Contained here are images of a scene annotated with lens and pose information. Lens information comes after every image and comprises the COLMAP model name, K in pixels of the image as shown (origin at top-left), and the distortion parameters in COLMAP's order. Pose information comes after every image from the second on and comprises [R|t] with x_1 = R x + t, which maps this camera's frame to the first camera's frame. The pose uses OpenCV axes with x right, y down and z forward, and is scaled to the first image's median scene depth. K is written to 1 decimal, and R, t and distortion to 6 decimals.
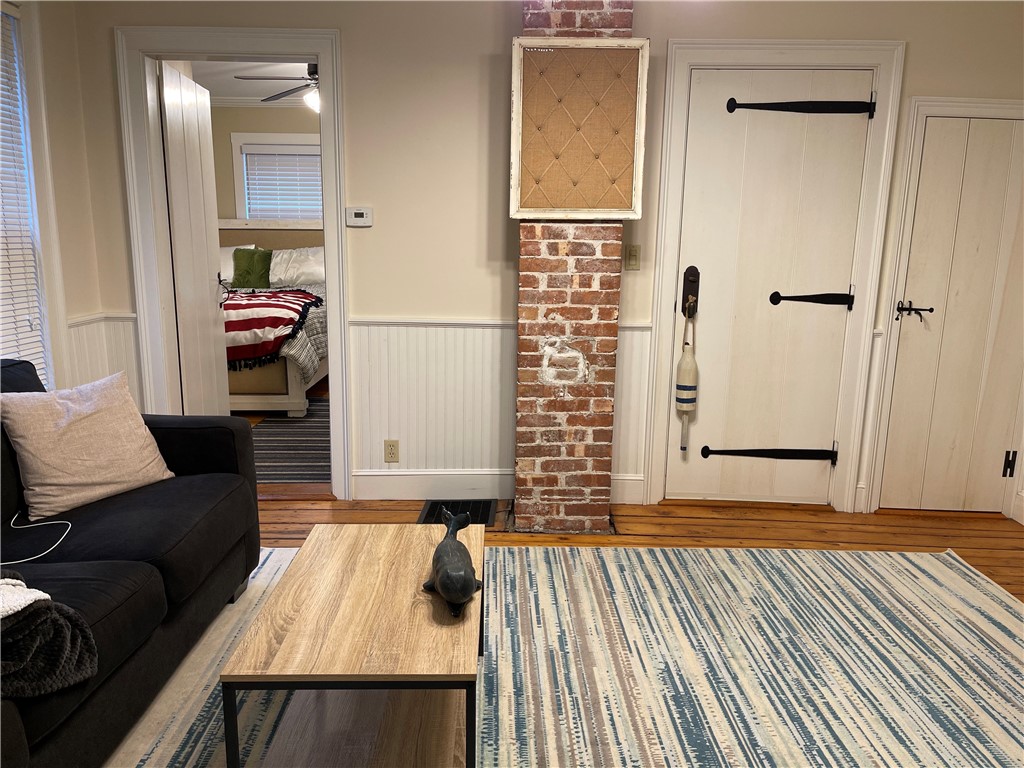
lens RADIAL K [[767.7, 0, 515.9], [0, 767.7, 390.2], [0, 0, 1]] dist [0.078465, -0.098781]
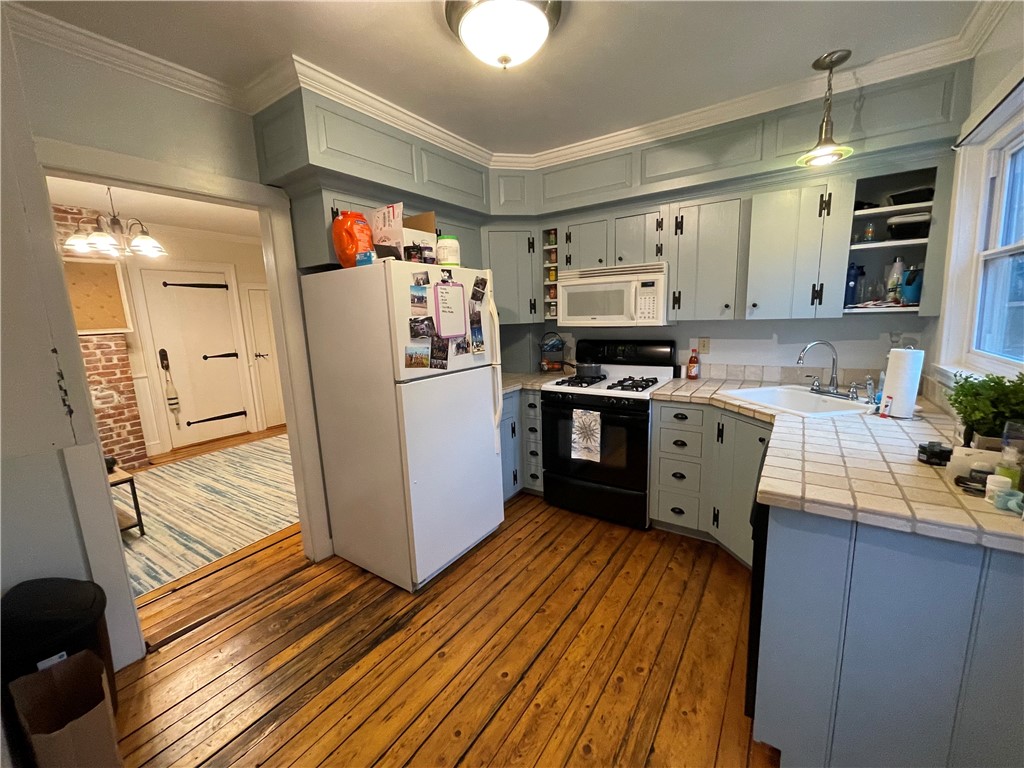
lens RADIAL K [[411.6, 0, 506.9], [0, 411.6, 382.7], [0, 0, 1]] dist [0.002856, -0.002853]
pose [[0.564631, -0.176555, 0.806238, -0.265859], [0.215027, 0.974585, 0.062830, 0.113380], [-0.796840, 0.137887, 0.588245, -0.723909]]
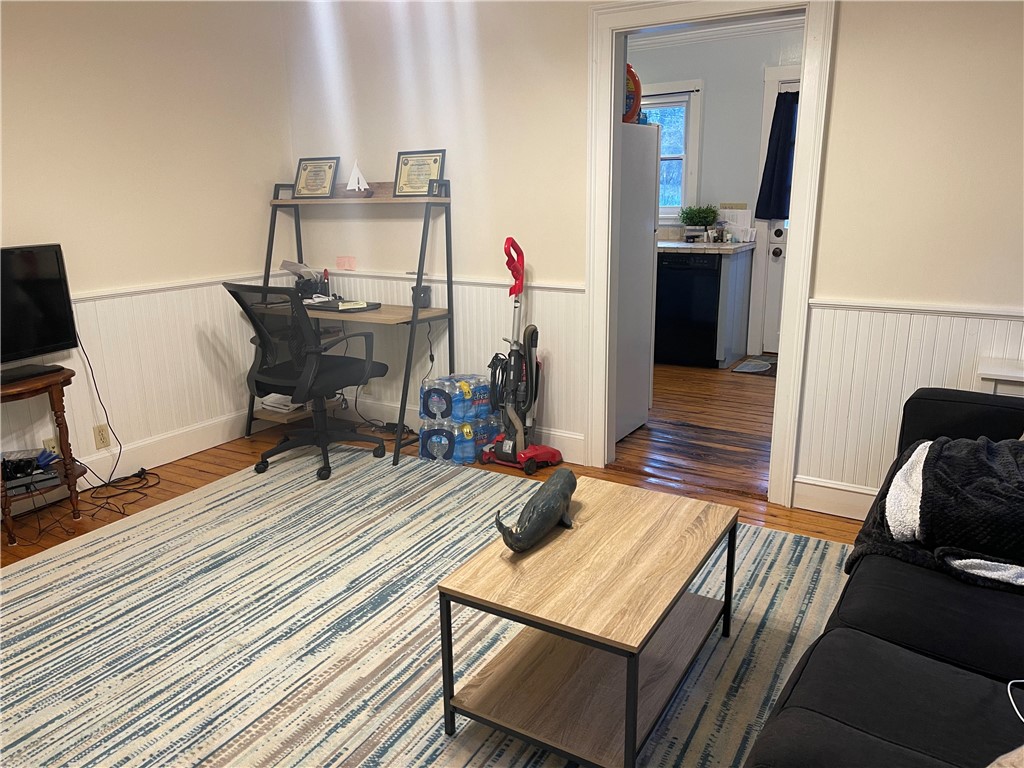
lens RADIAL K [[765.6, 0, 515.7], [0, 765.6, 391.1], [0, 0, 1]] dist [0.078689, -0.097968]
pose [[-0.853090, -0.141123, 0.502316, -0.383962], [0.103542, 0.897792, 0.428076, -0.267493], [-0.511387, 0.417199, -0.751285, 1.183304]]
